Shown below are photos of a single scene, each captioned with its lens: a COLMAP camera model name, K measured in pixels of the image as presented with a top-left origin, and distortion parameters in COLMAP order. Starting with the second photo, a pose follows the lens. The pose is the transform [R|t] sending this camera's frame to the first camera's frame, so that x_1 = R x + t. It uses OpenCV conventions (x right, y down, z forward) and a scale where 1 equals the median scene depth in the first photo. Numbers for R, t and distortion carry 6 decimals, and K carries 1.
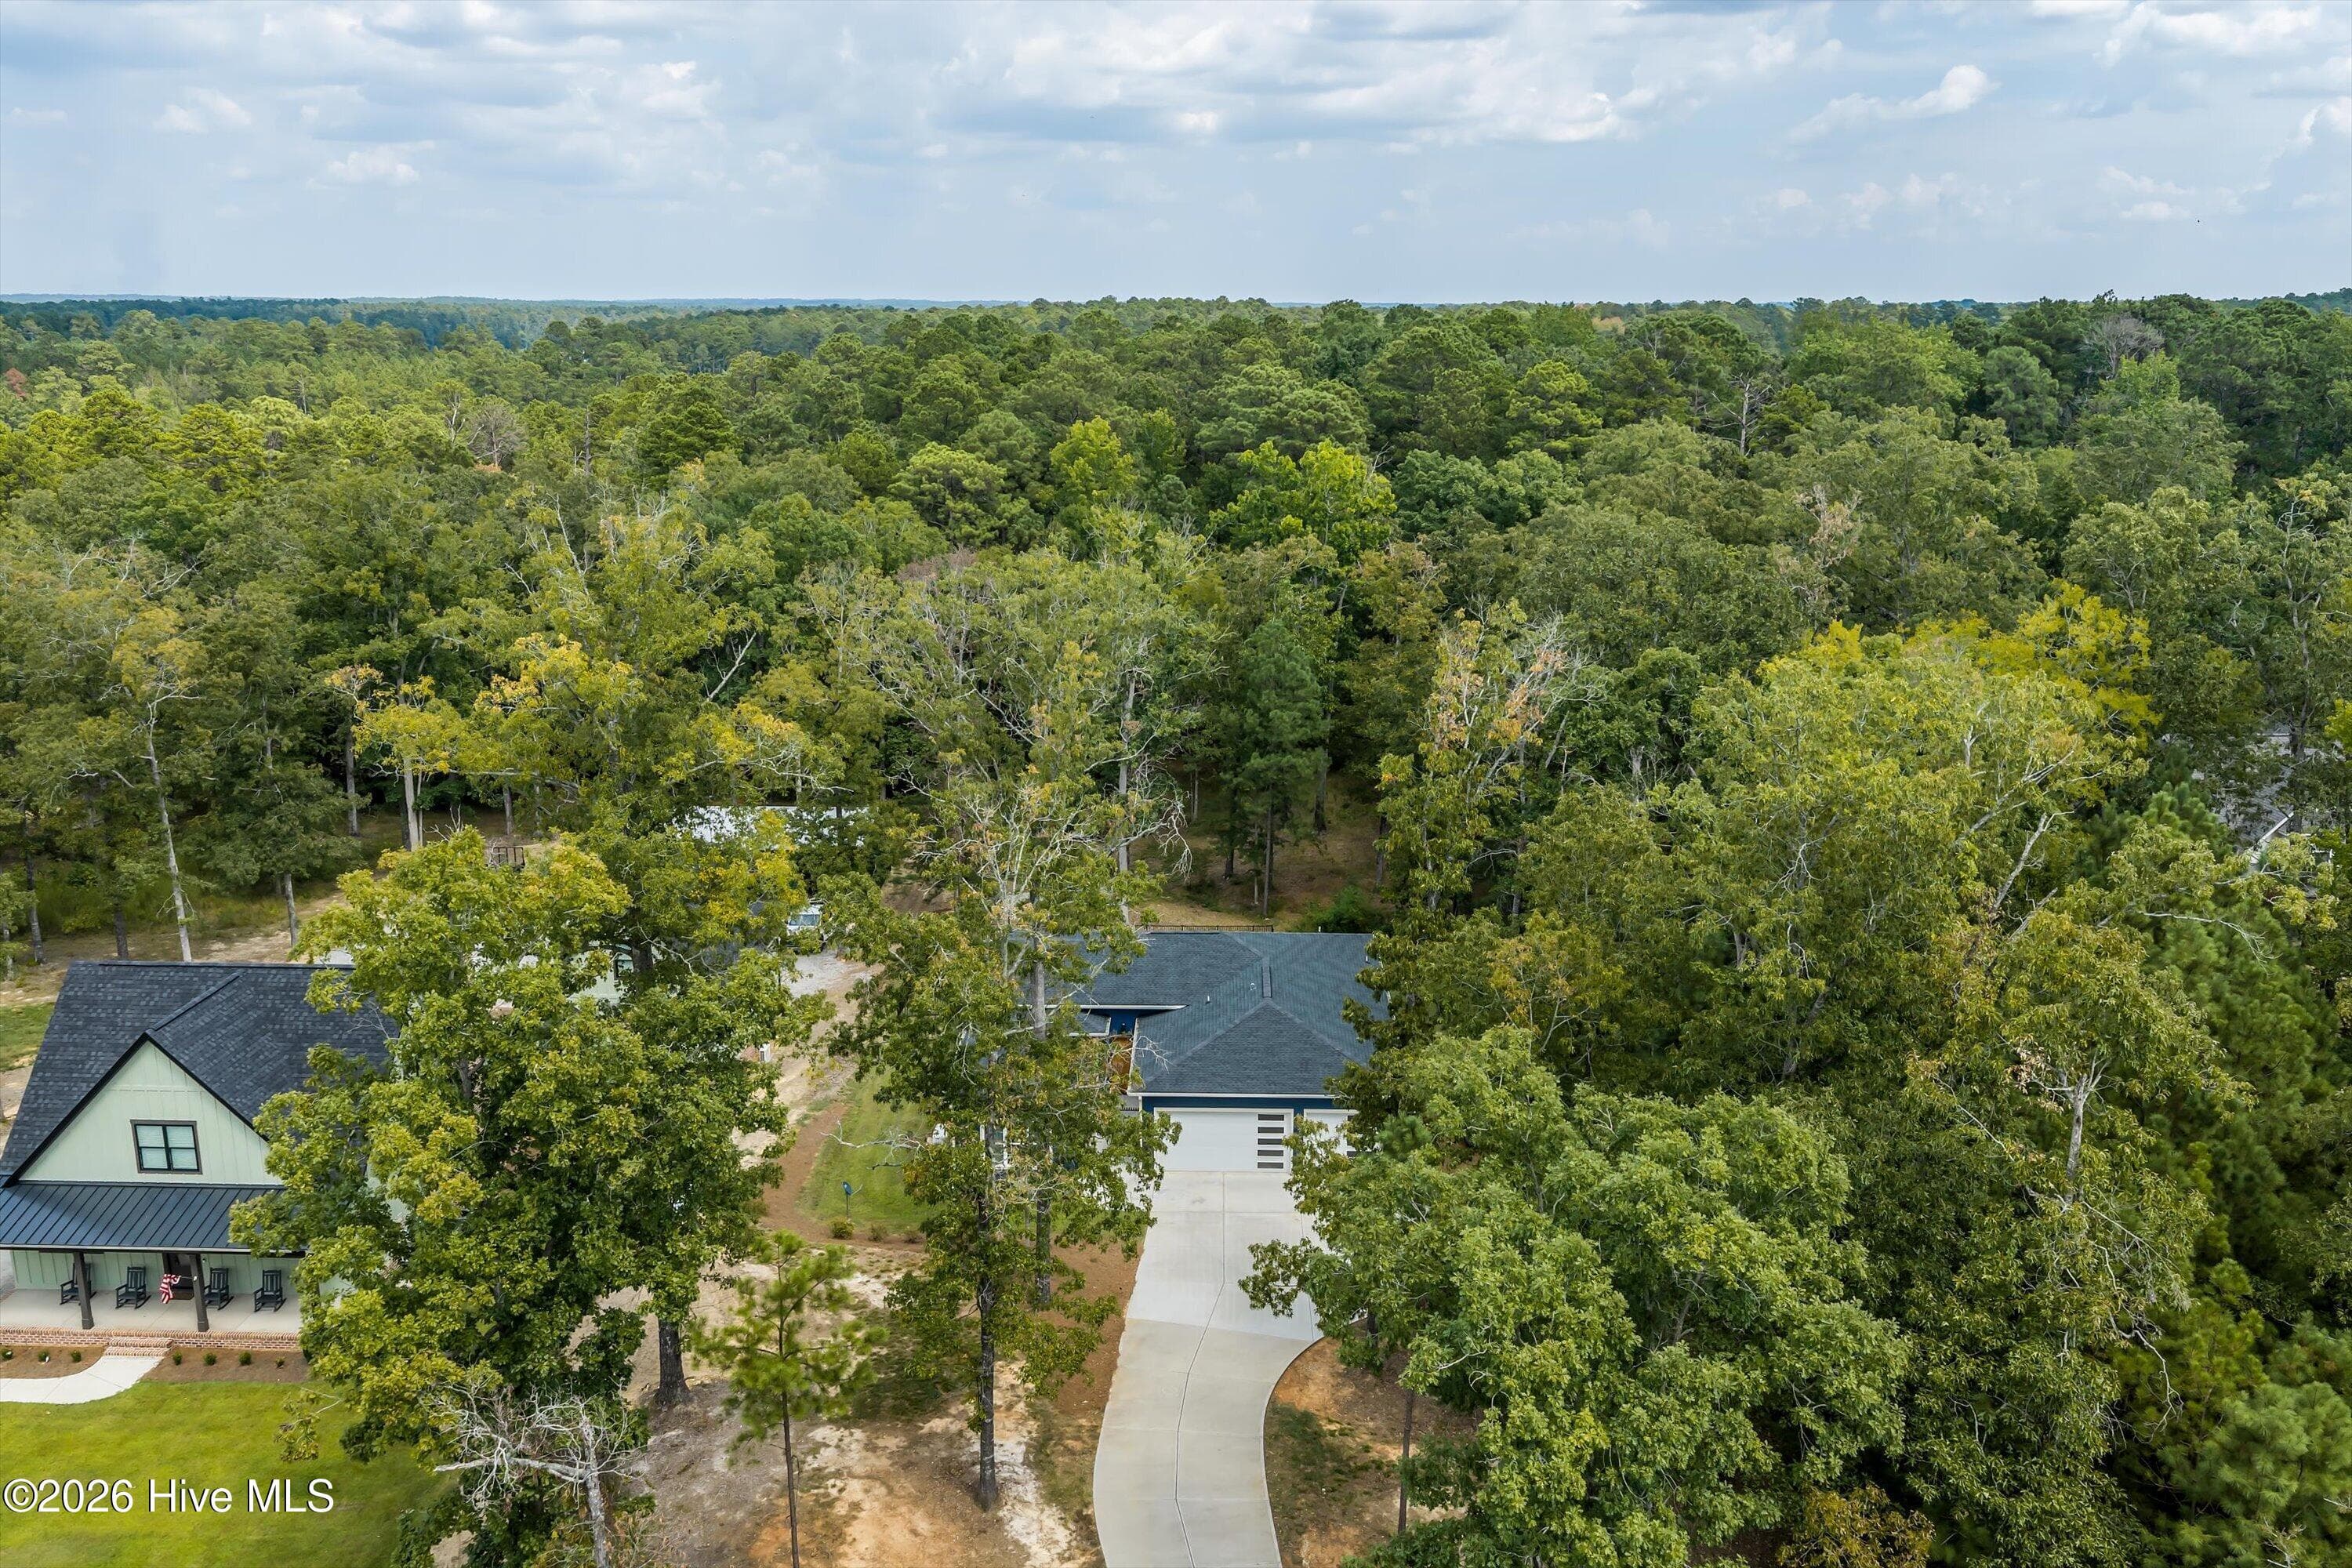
lens RADIAL K [[1941.6, 0, 1177.9], [0, 1941.6, 797.4], [0, 0, 1]] dist [0.016105, -0.035036]
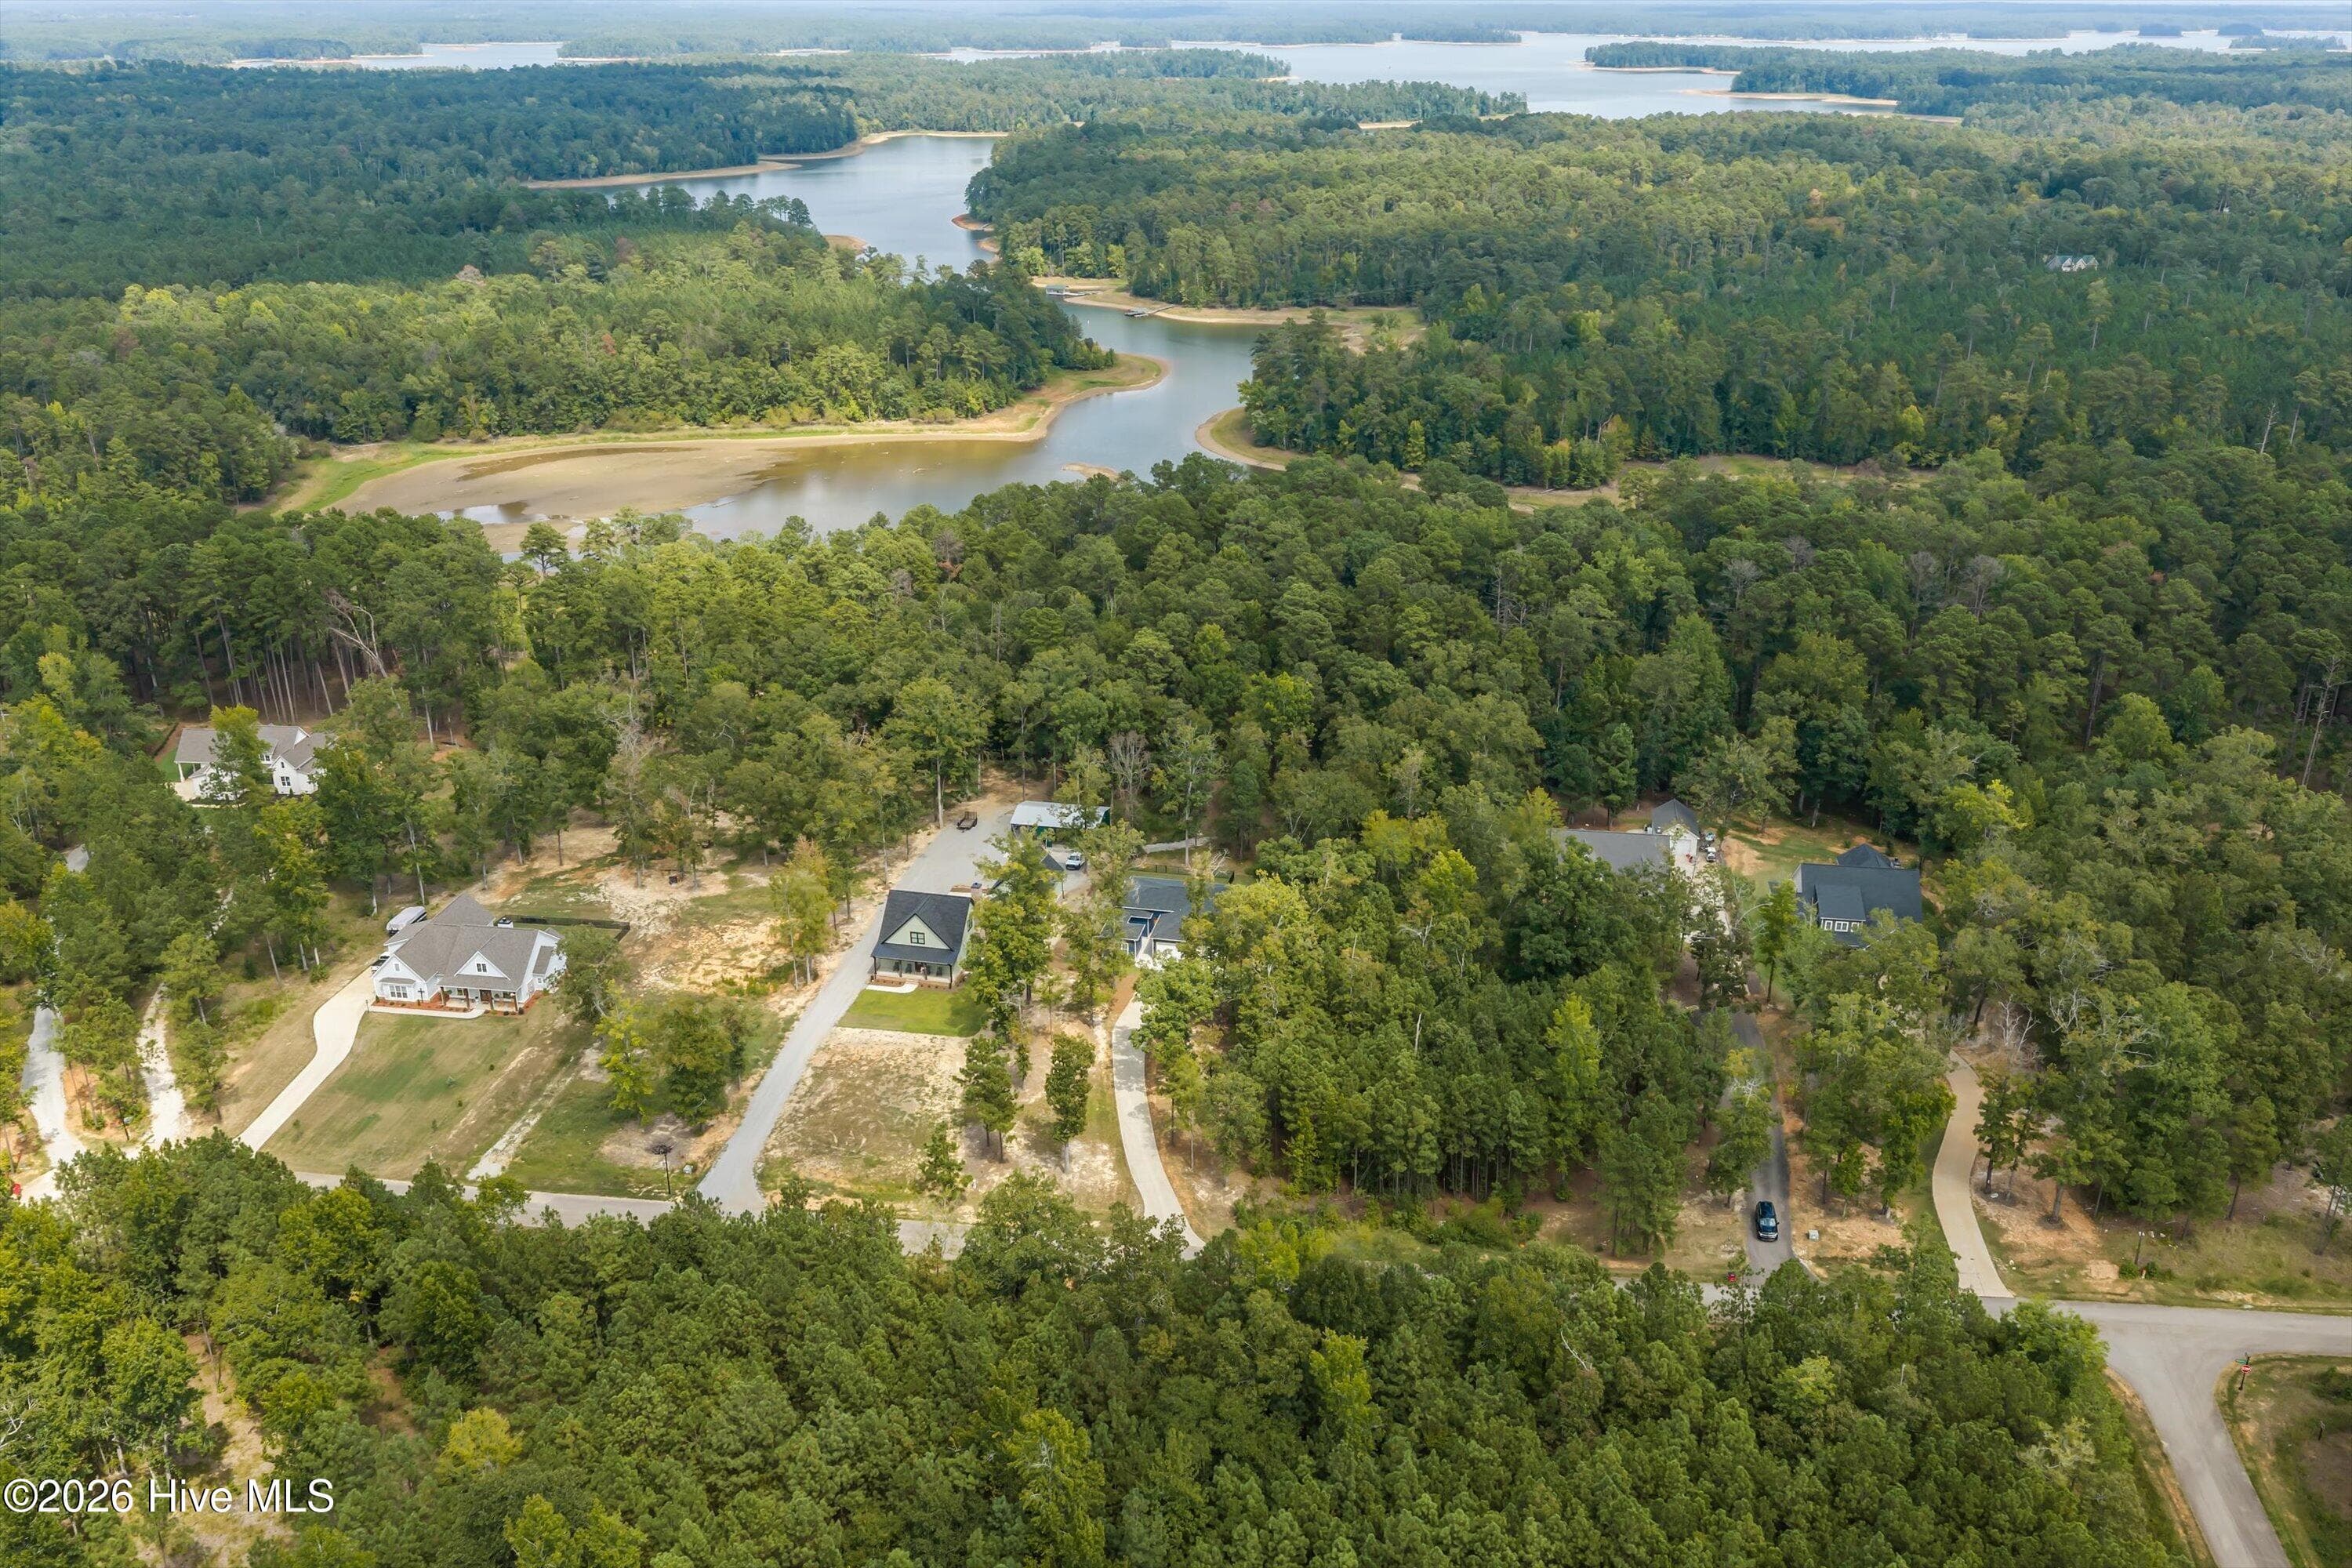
lens RADIAL K [[1948.4, 0, 1179.3], [0, 1948.4, 796.2], [0, 0, 1]] dist [0.001780, -0.008450]
pose [[0.983633, 0.066170, -0.167593, 0.629251], [-0.041124, 0.988023, 0.148729, -0.662323], [0.175427, -0.139402, 0.974573, -2.548593]]
